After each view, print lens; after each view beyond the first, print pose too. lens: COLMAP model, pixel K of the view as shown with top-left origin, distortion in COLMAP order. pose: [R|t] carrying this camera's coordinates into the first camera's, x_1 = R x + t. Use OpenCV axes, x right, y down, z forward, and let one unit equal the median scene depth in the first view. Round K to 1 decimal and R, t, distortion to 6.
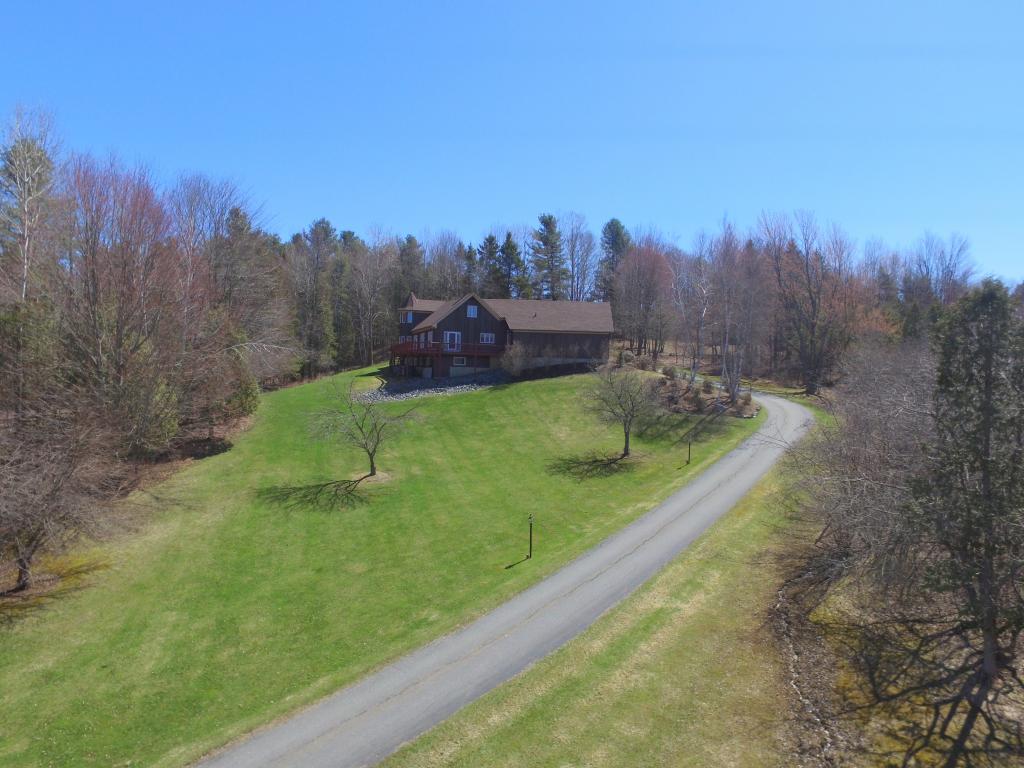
lens RADIAL K [[696.1, 0, 509.8], [0, 696.1, 385.7], [0, 0, 1]] dist [-0.121320, -0.000455]
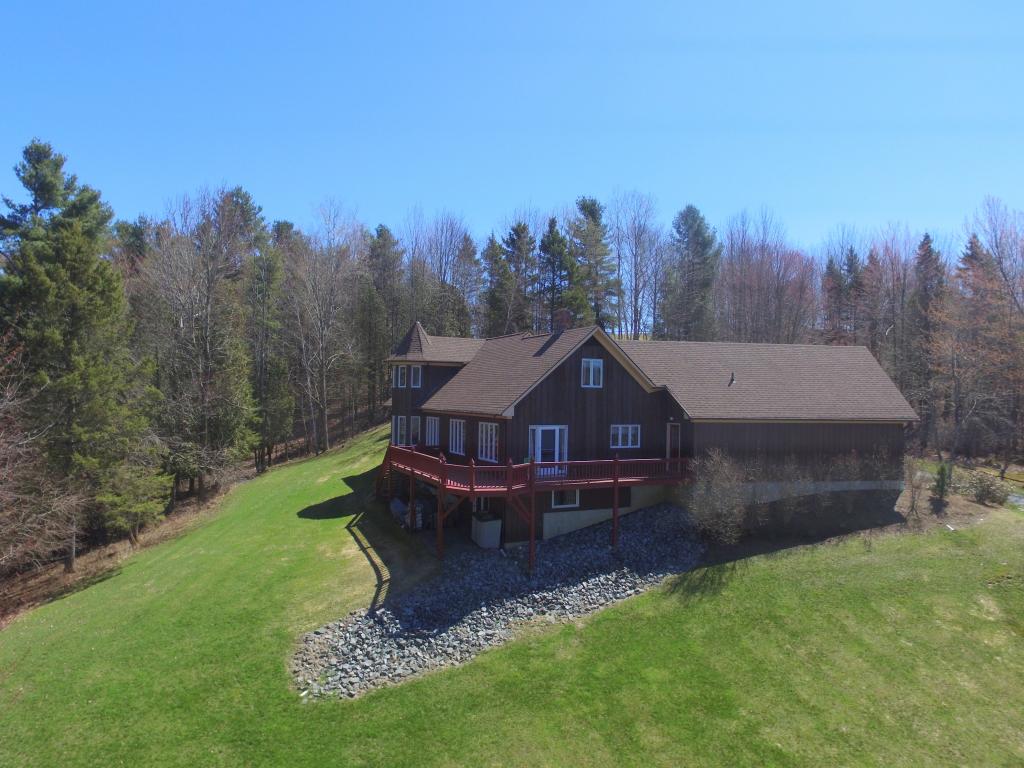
lens RADIAL K [[696.1, 0, 518.7], [0, 696.1, 379.9], [0, 0, 1]] dist [-0.121320, -0.000455]
pose [[0.995334, -0.010489, 0.095917, -0.110023], [0.013558, 0.999415, -0.031406, -0.073409], [-0.095531, 0.032559, 0.994894, 0.487684]]
